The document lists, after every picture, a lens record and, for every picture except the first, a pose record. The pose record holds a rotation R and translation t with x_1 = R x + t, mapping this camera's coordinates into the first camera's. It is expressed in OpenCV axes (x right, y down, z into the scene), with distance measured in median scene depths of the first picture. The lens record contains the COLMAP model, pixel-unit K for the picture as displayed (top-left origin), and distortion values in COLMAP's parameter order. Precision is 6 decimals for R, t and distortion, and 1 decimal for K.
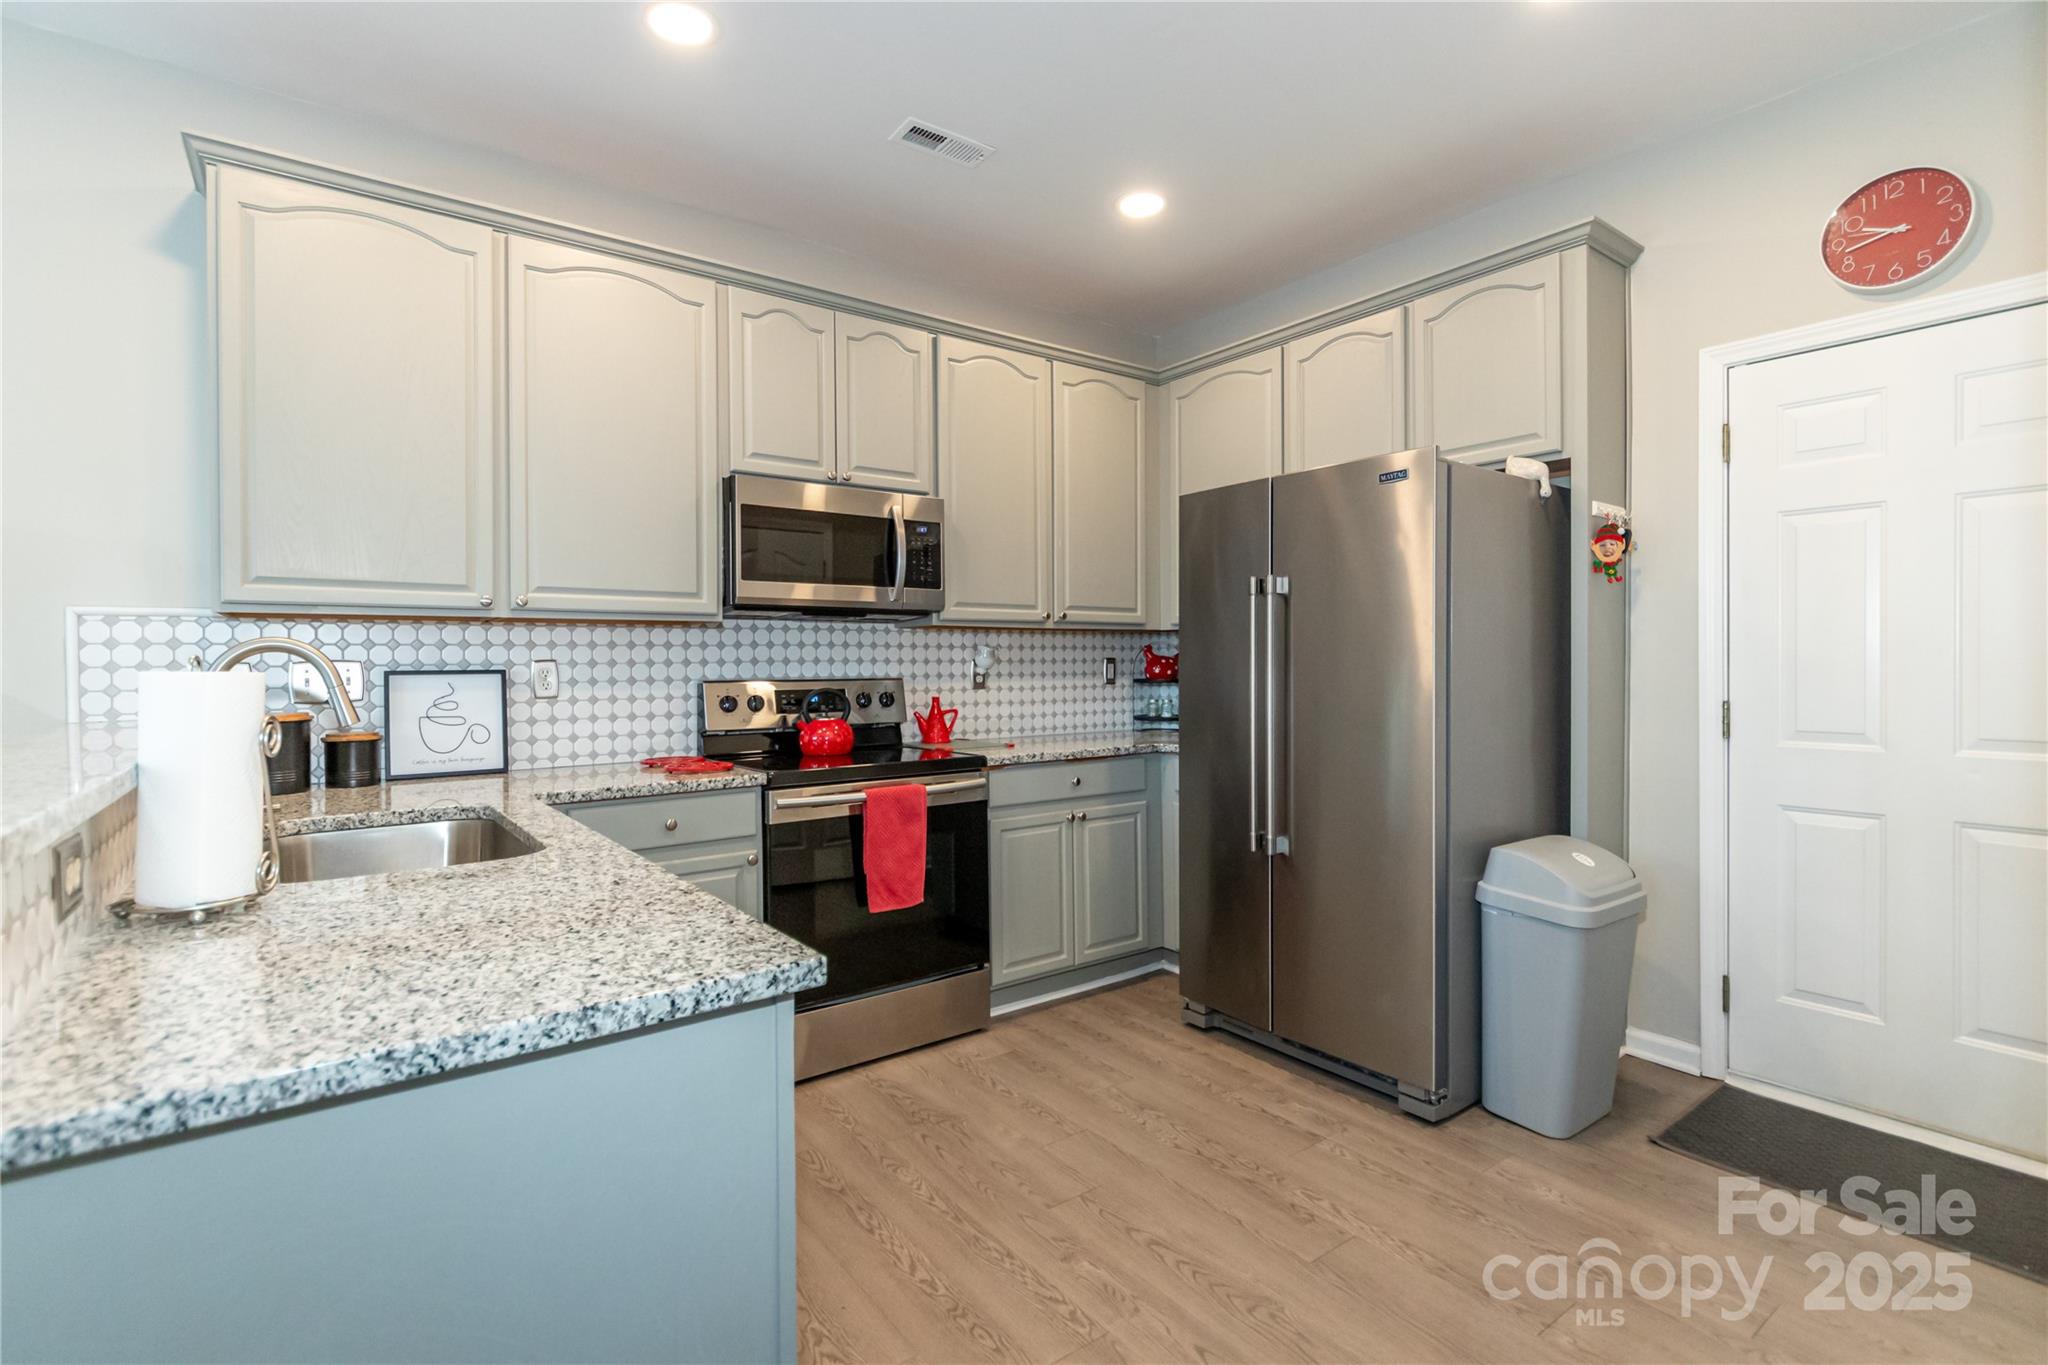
lens RADIAL K [[953.4, 0, 1022.7], [0, 953.4, 671.6], [0, 0, 1]] dist [0.007586, -0.004145]
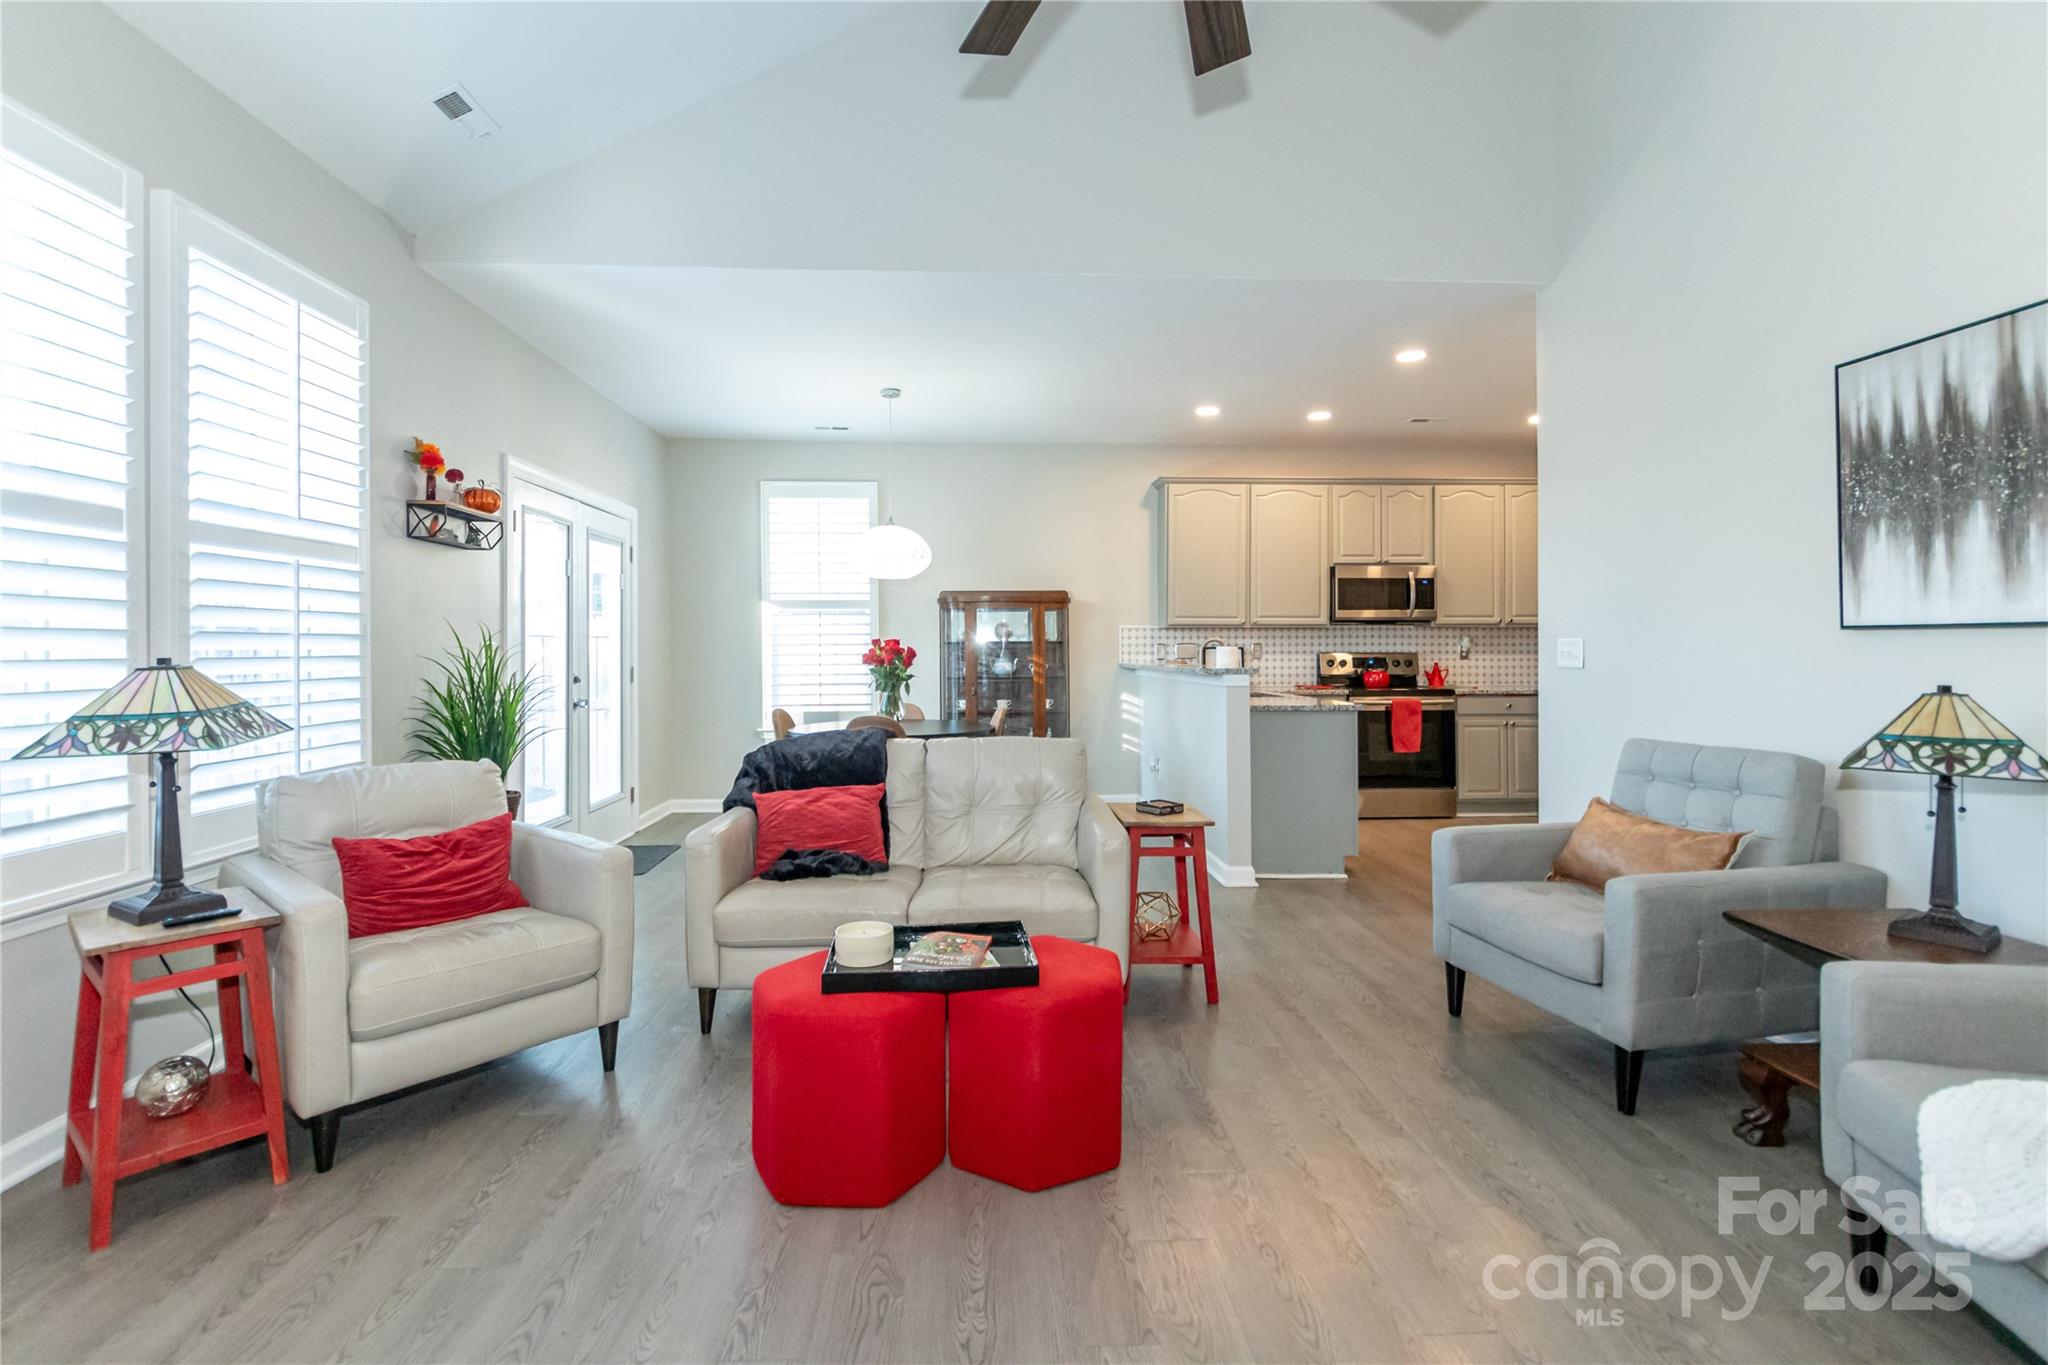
lens RADIAL K [[953.4, 0, 1013.1], [0, 953.4, 640.4], [0, 0, 1]] dist [0.007586, -0.004145]
pose [[0.829775, 0.002084, -0.558094, 0.333444], [-0.009200, 0.999908, -0.009945, 0.009843], [0.558022, 0.013386, 0.829718, -1.317175]]
